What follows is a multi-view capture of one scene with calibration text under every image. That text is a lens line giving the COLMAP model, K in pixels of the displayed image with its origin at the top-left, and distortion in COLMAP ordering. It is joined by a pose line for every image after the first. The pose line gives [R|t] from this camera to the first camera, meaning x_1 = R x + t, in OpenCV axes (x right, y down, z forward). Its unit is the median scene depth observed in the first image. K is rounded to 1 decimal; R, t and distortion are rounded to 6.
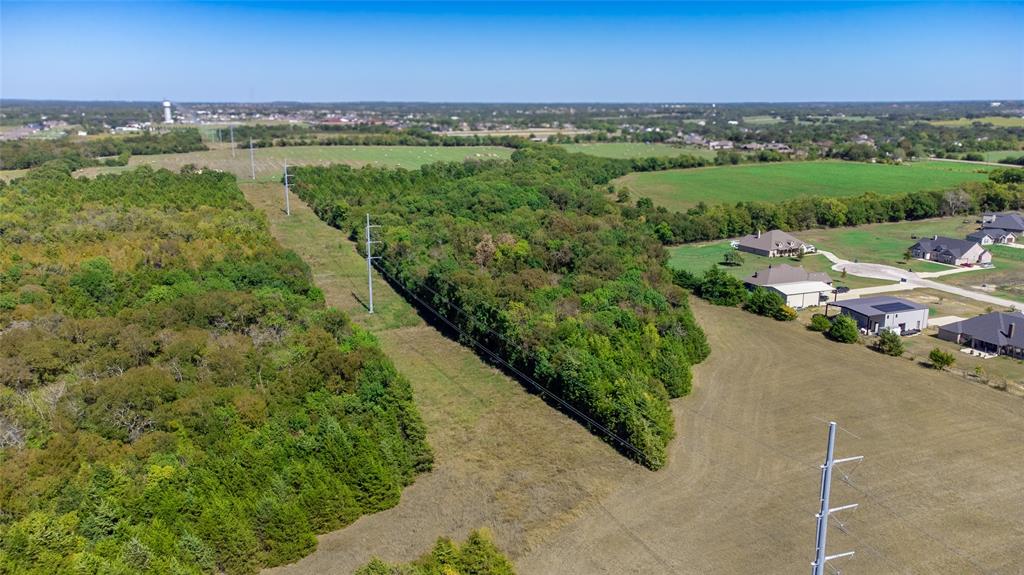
lens RADIAL K [[788.8, 0, 511.5], [0, 788.8, 282.8], [0, 0, 1]] dist [0.025826, 0.062303]
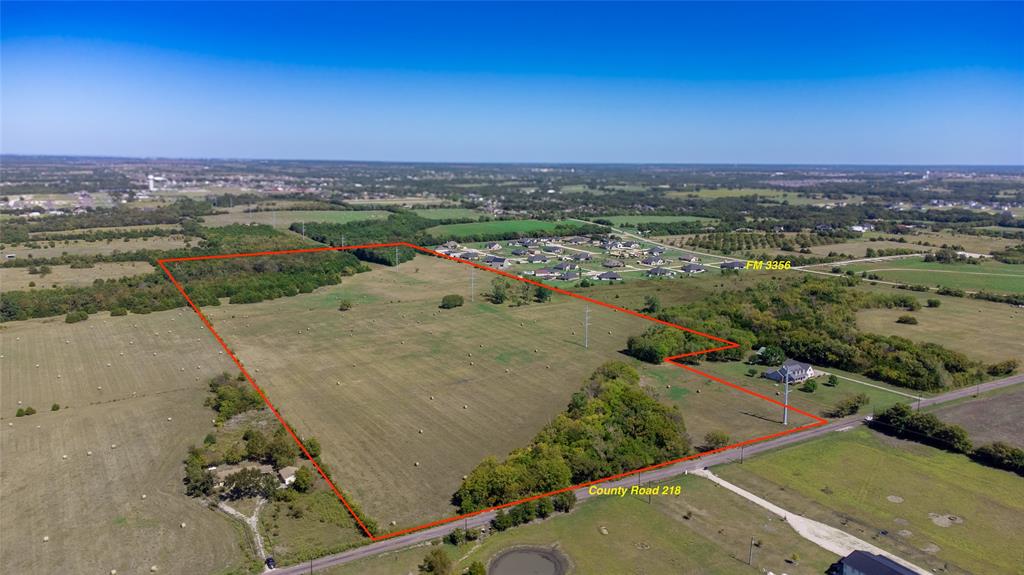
lens RADIAL K [[762.9, 0, 509.5], [0, 762.9, 287.7], [0, 0, 1]] dist [0.034396, 0.042685]
pose [[0.991928, -0.011290, 0.126300, 0.140001], [0.018290, 0.998352, -0.054403, 0.326996], [-0.125478, 0.056274, 0.990499, -2.380701]]
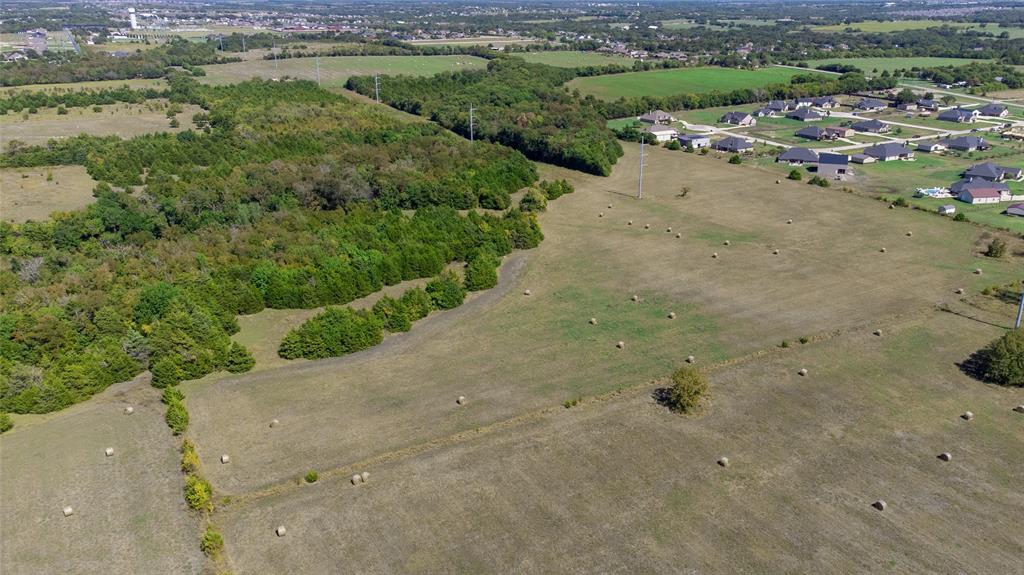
lens RADIAL K [[797.3, 0, 524.7], [0, 797.3, 286.8], [0, 0, 1]] dist [0.007966, 0.093285]
pose [[0.993945, -0.037819, 0.103169, -0.208067], [0.024687, 0.991759, 0.125714, 0.105422], [-0.107073, -0.122406, 0.986687, -0.925754]]
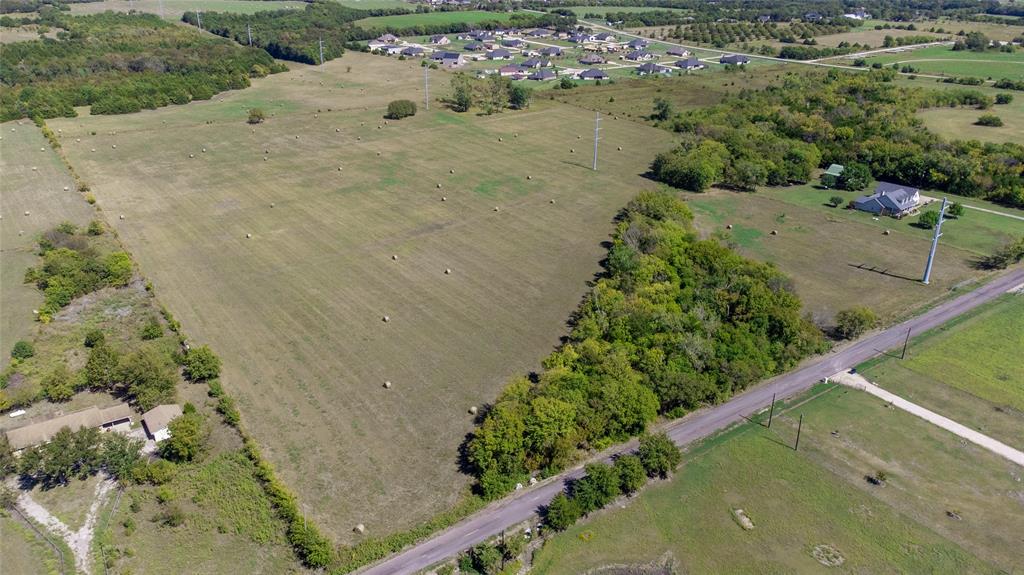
lens RADIAL K [[762.9, 0, 509.5], [0, 762.9, 287.7], [0, 0, 1]] dist [0.034396, 0.042685]
pose [[0.976946, -0.074986, 0.199884, 0.122746], [0.036123, 0.980846, 0.191404, 0.314903], [-0.210408, -0.179771, 0.960943, -1.925434]]
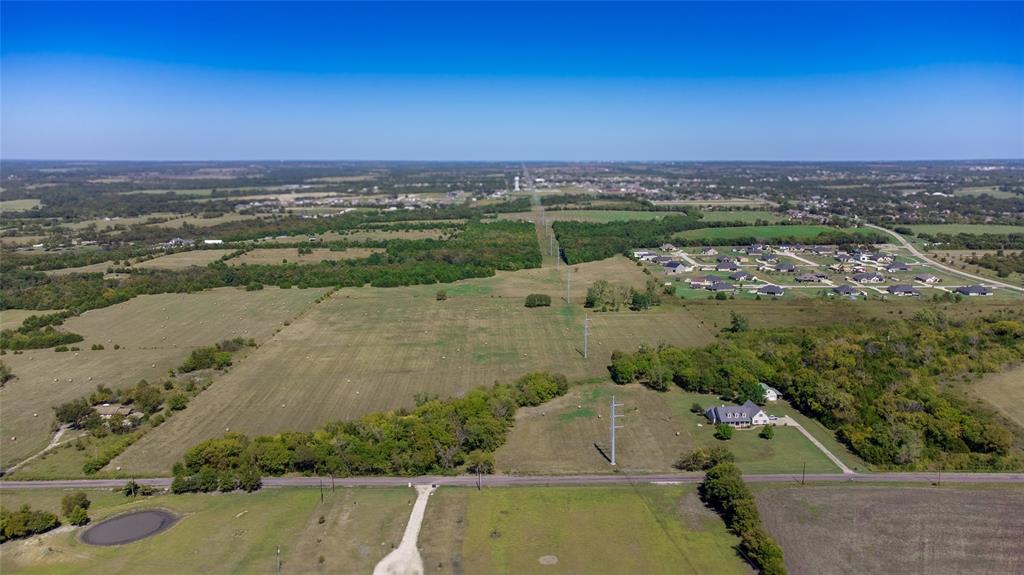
lens RADIAL K [[762.9, 0, 509.5], [0, 762.9, 287.7], [0, 0, 1]] dist [0.034396, 0.042685]
pose [[0.916265, 0.067326, -0.394875, 0.978917], [-0.089177, 0.995320, -0.037225, 0.298047], [0.390521, 0.069321, 0.917981, -2.240334]]
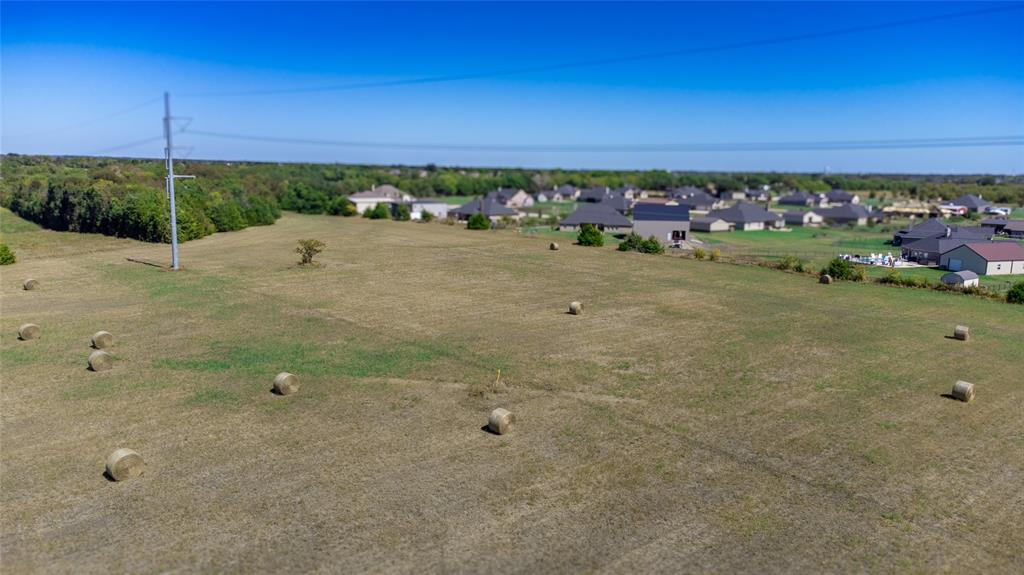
lens RADIAL K [[762.9, 0, 509.5], [0, 762.9, 287.7], [0, 0, 1]] dist [0.034396, 0.042685]
pose [[0.950964, -0.028236, 0.308011, 0.131446], [0.049167, 0.996962, -0.060406, 0.170288], [-0.305370, 0.072588, 0.949463, -0.198099]]
